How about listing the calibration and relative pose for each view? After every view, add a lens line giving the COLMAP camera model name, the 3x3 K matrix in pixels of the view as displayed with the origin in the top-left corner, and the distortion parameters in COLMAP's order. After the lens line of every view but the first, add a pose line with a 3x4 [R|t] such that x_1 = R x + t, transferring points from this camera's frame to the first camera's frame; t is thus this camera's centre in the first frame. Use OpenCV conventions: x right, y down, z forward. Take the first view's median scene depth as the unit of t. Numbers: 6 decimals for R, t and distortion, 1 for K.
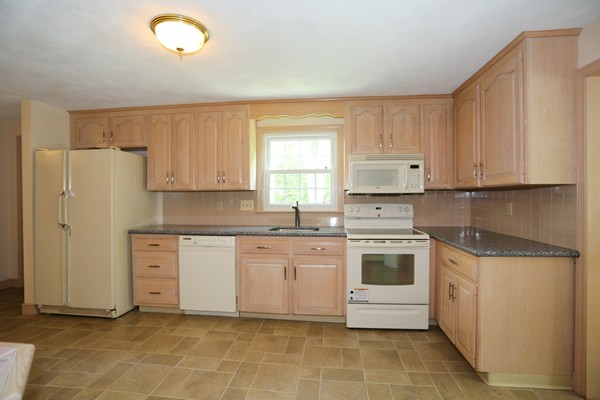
lens RADIAL K [[293.3, 0, 302.8], [0, 293.3, 198.8], [0, 0, 1]] dist [-0.048161, 0.005548]
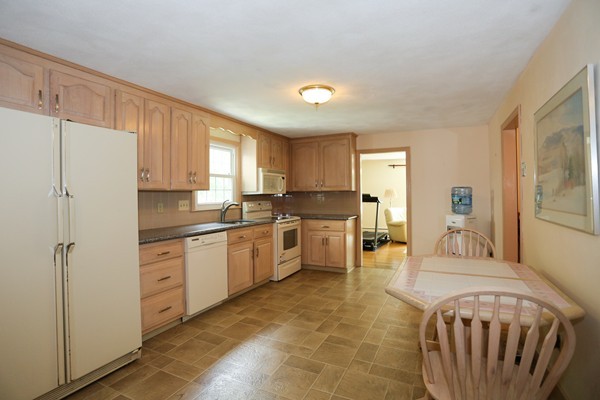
lens RADIAL K [[293.3, 0, 298.7], [0, 293.3, 195.3], [0, 0, 1]] dist [-0.048161, 0.005548]
pose [[0.350568, 0.000344, 0.936537, -1.171949], [0.013601, 0.999893, -0.005458, -0.002192], [-0.936438, 0.014651, 0.350526, 0.319941]]
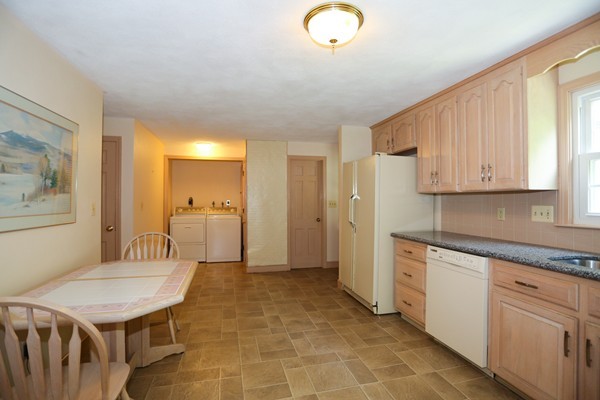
lens RADIAL K [[293.3, 0, 297.1], [0, 293.3, 198.7], [0, 0, 1]] dist [-0.048161, 0.005548]
pose [[0.332017, -0.000289, -0.943273, 0.249151], [-0.008561, 0.999958, -0.003320, -0.004338], [0.943234, 0.009178, 0.332001, 0.348236]]
